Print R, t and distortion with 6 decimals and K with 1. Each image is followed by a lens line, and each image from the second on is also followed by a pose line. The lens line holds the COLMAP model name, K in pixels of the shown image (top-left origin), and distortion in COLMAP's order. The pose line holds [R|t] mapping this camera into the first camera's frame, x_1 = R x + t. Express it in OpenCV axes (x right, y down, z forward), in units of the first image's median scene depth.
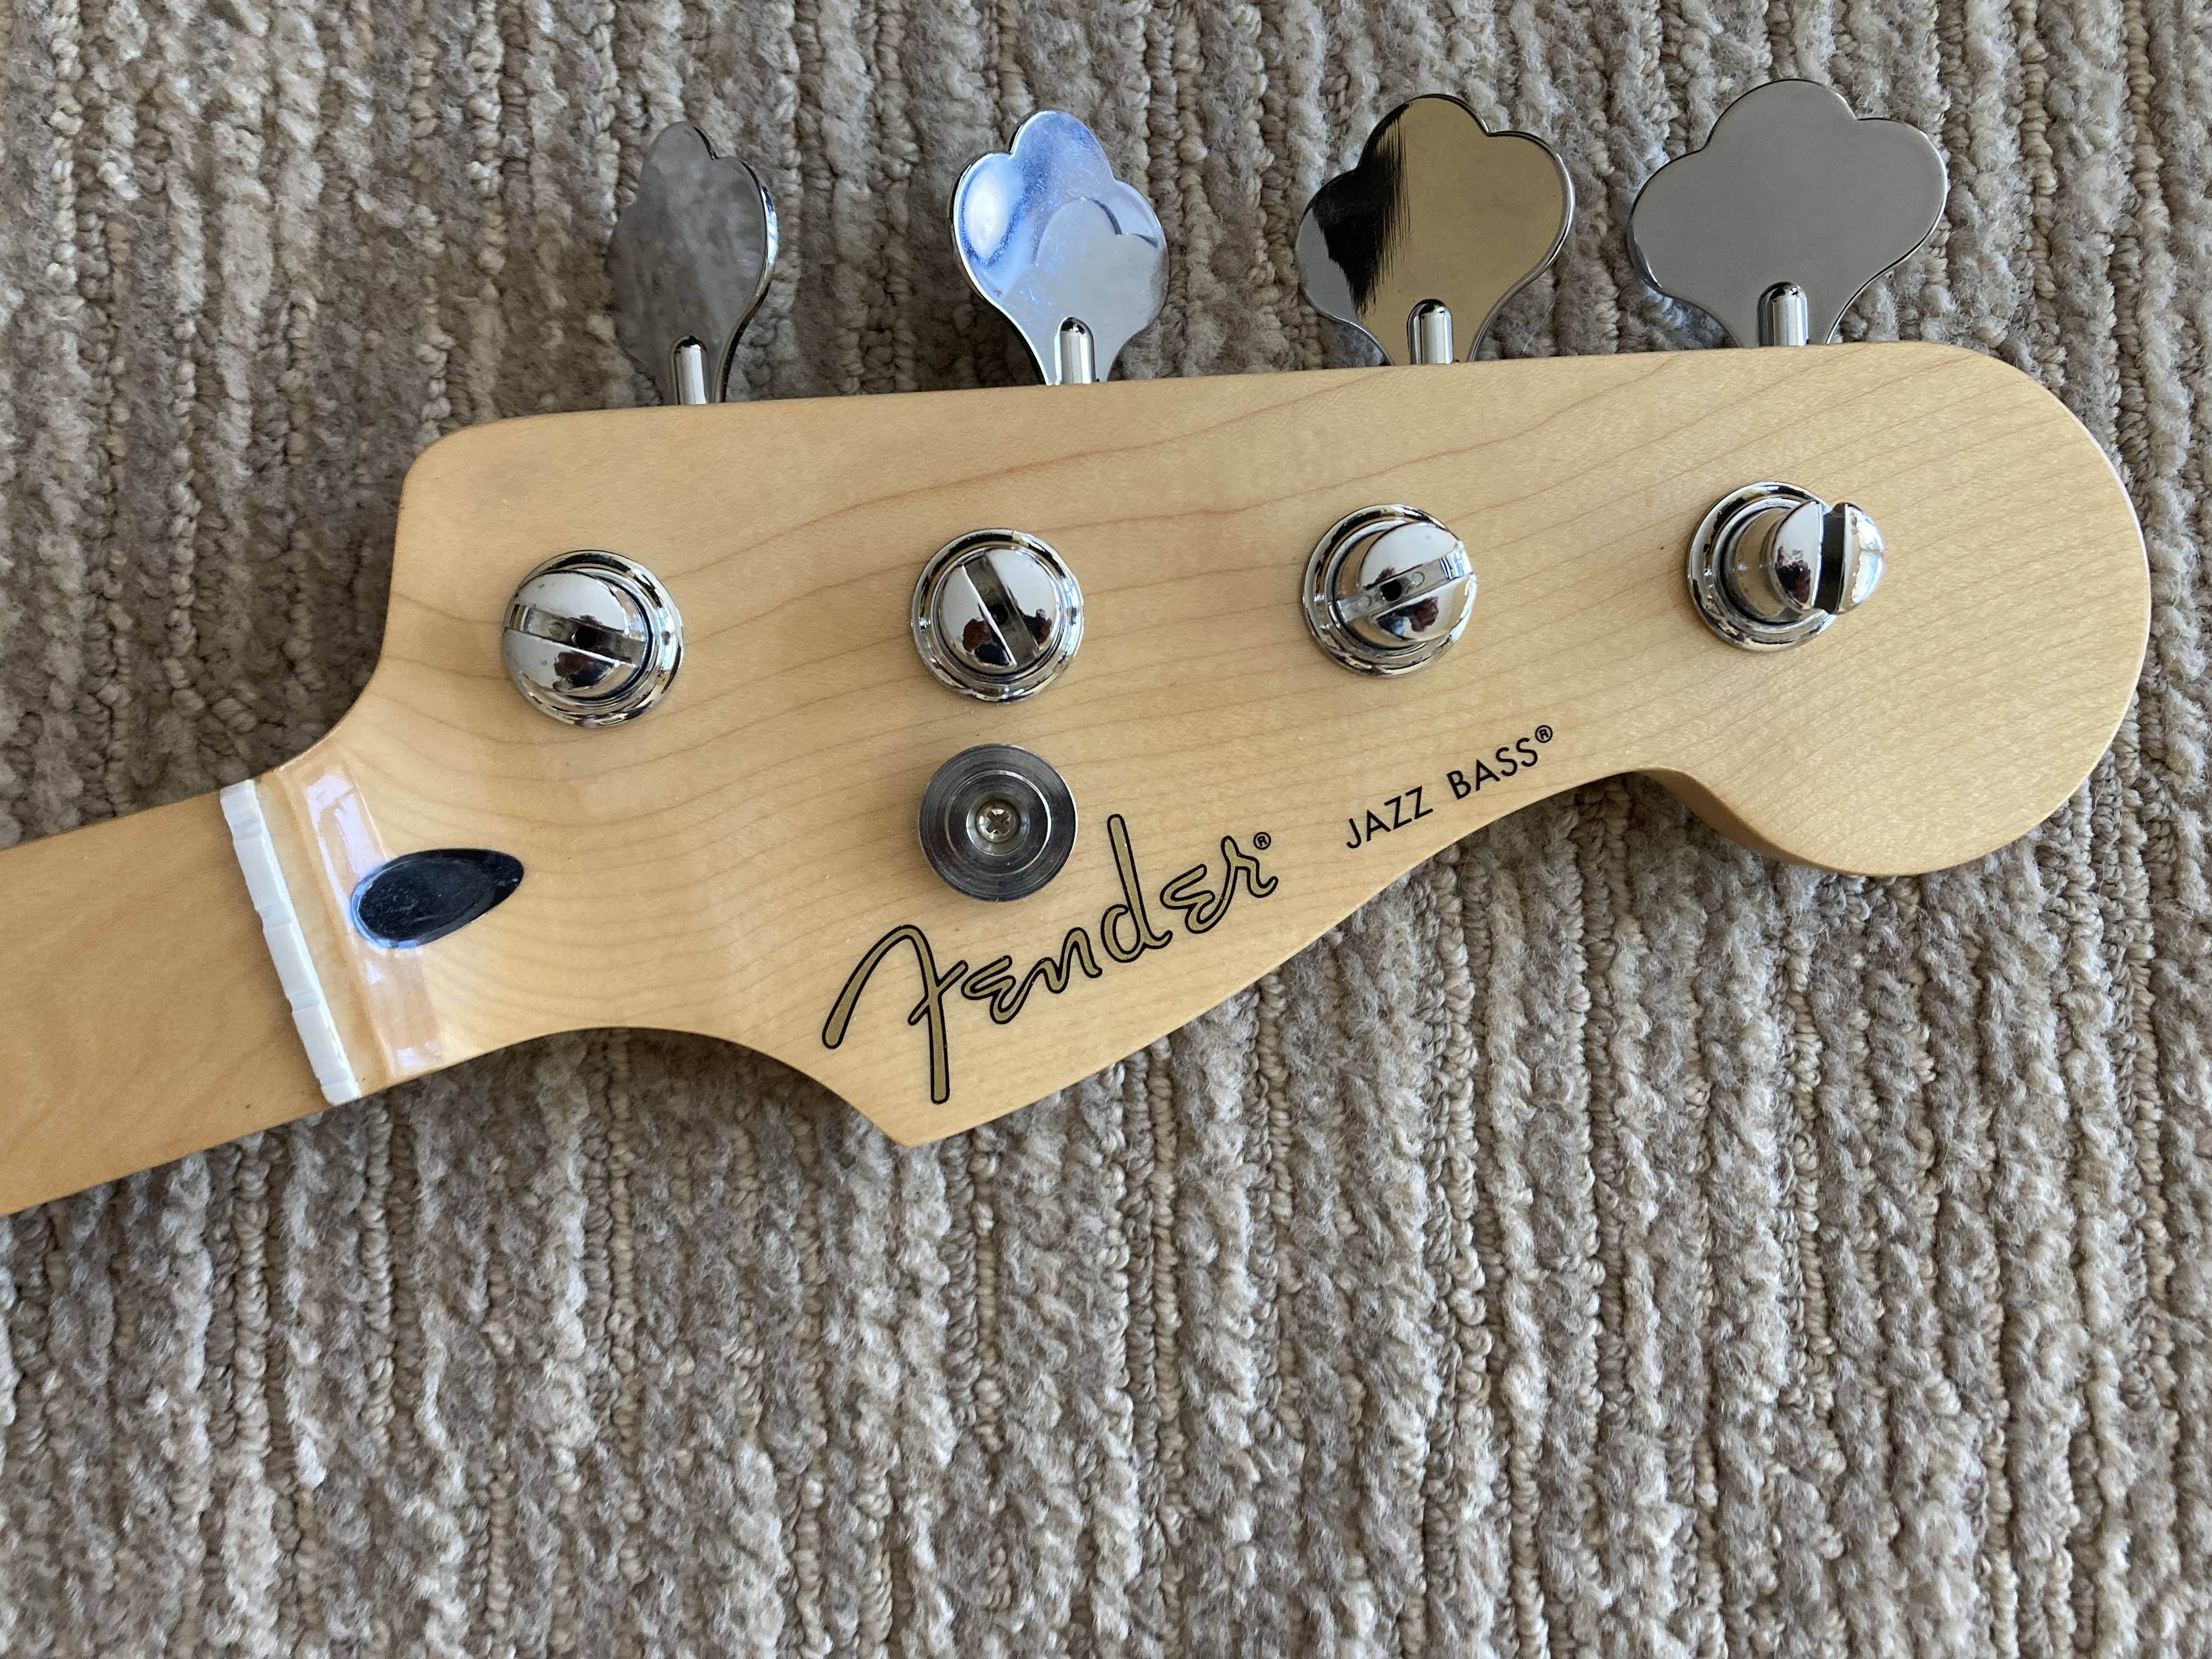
lens RADIAL K [[1950.3, 0, 1181.5], [0, 1950.3, 824.8], [0, 0, 1]] dist [0.016363, -0.048292]
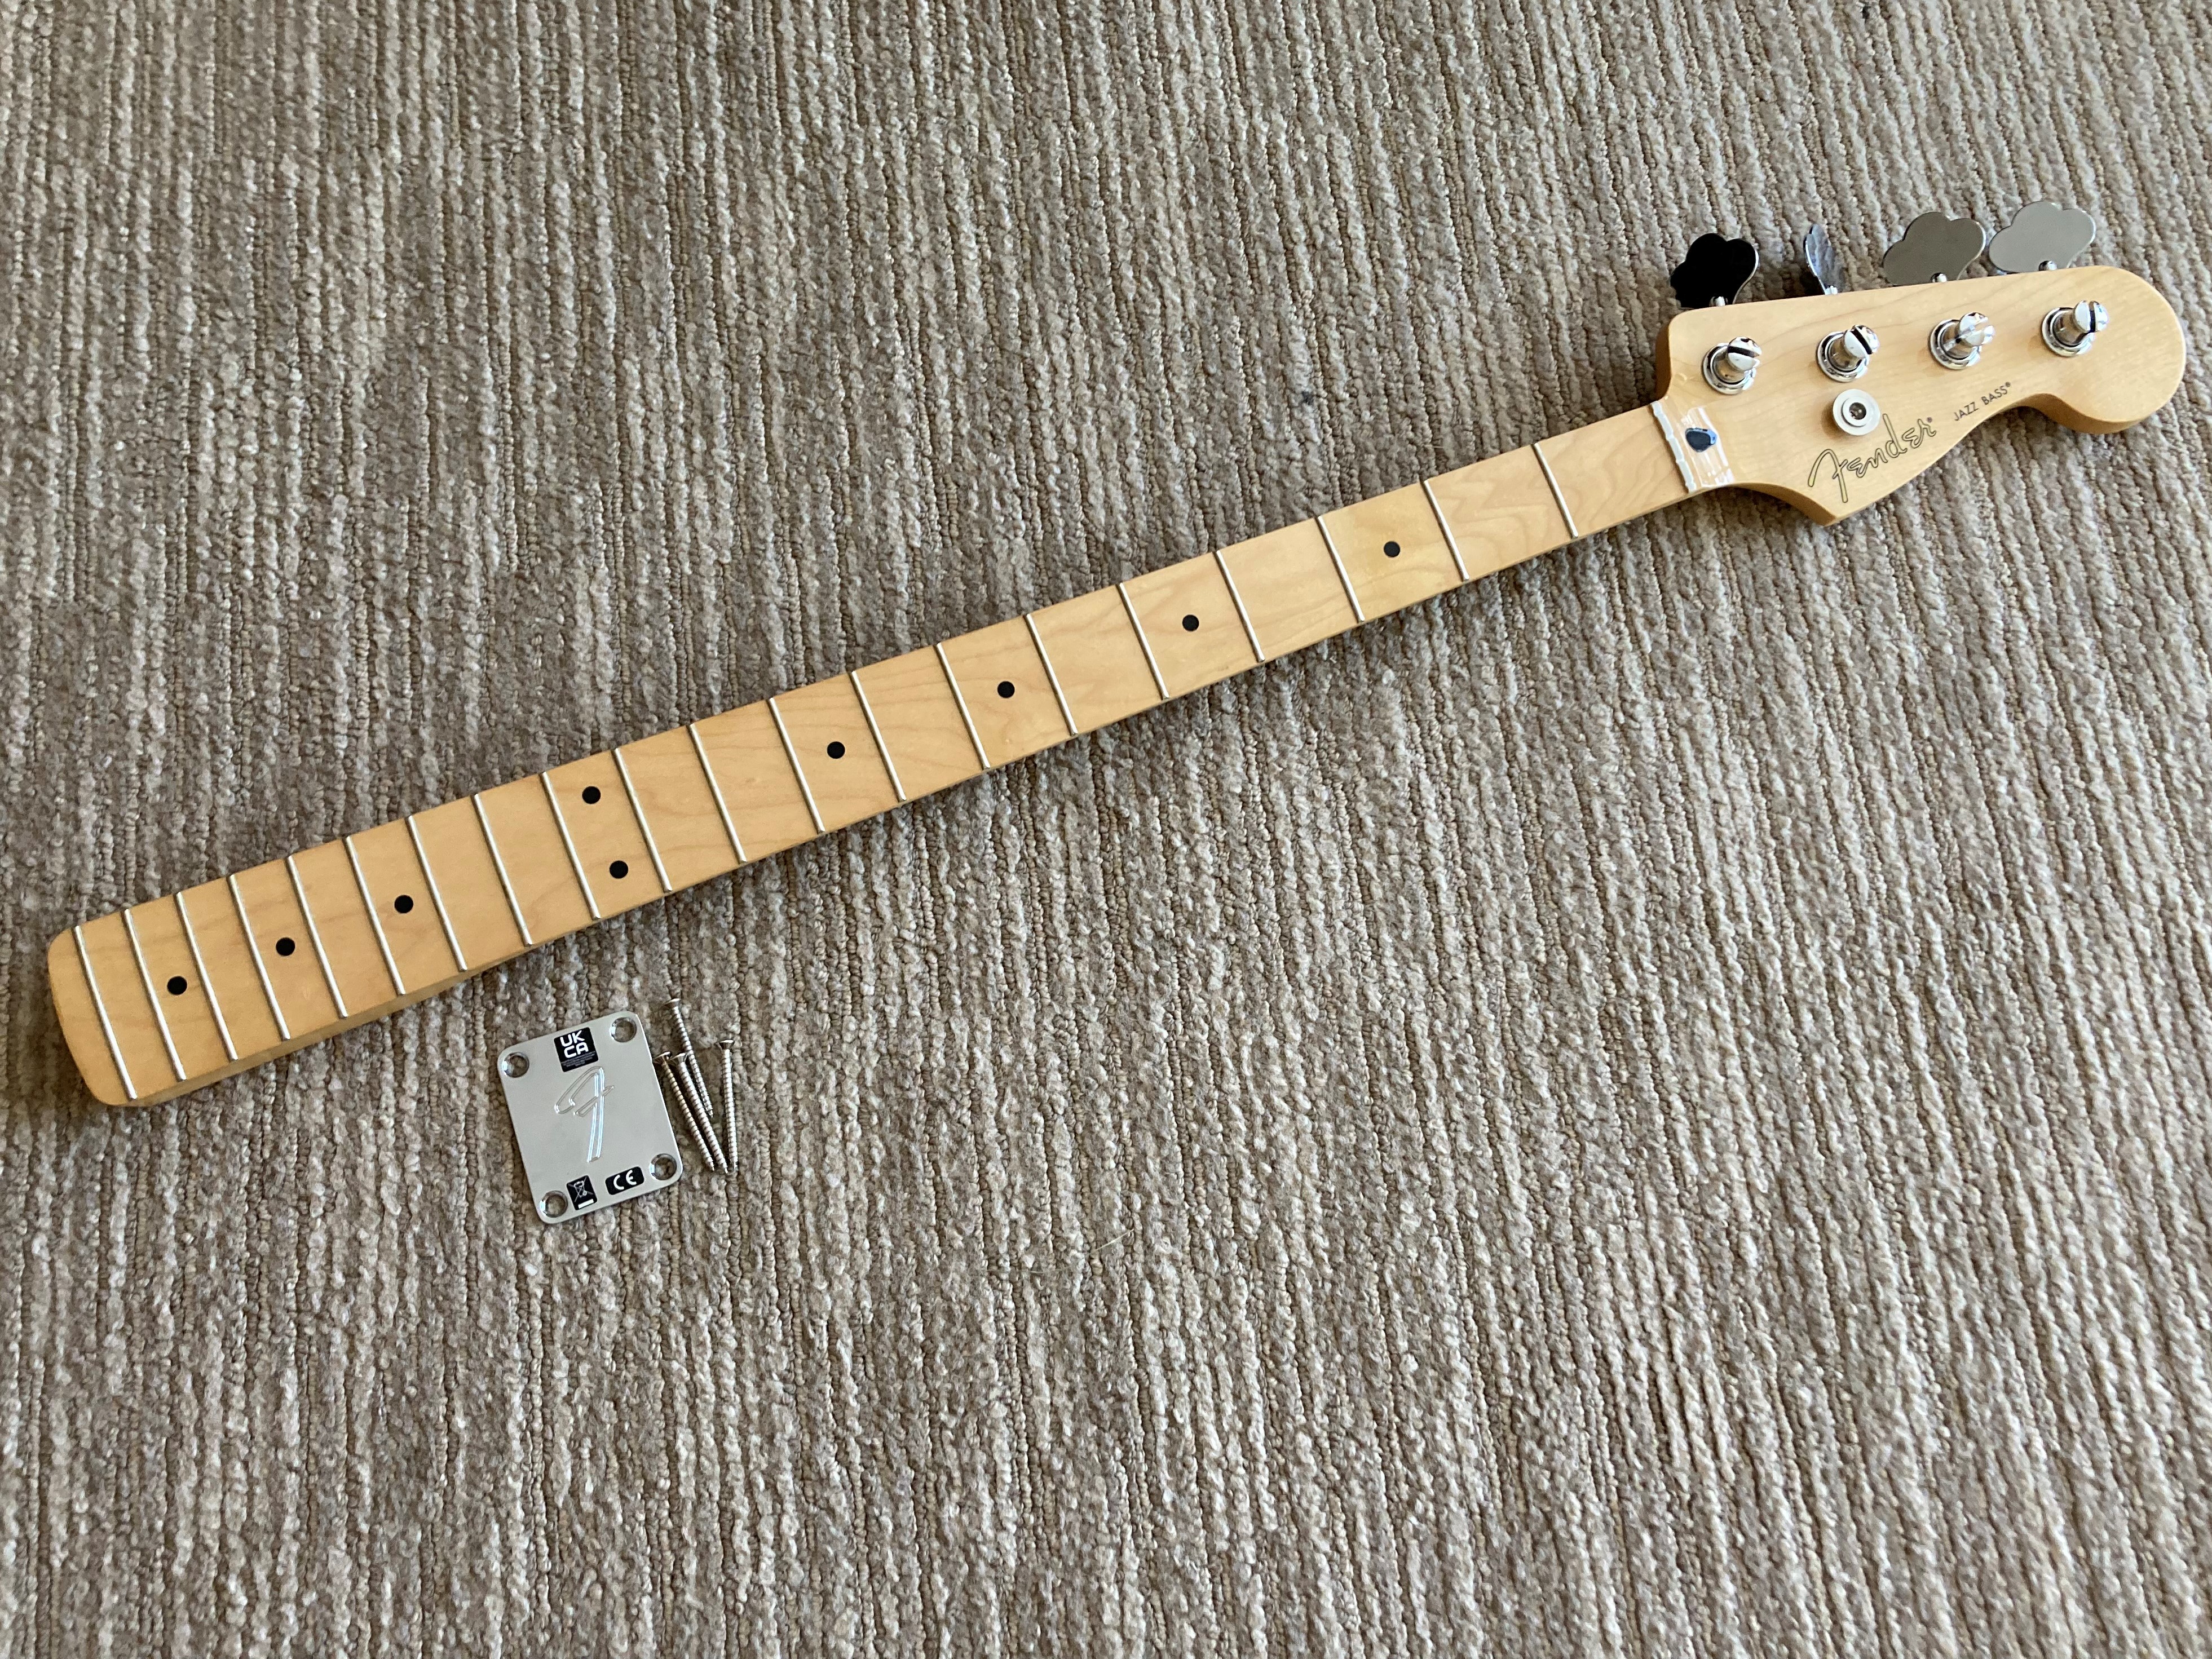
lens RADIAL K [[1950.1, 0, 1117.1], [0, 1950.1, 840.9], [0, 0, 1]] dist [0.016363, -0.048292]
pose [[0.996129, -0.085934, 0.018517, -1.297202], [0.087906, 0.974399, -0.206929, 1.133555], [-0.000261, 0.207755, 0.978181, -1.832824]]
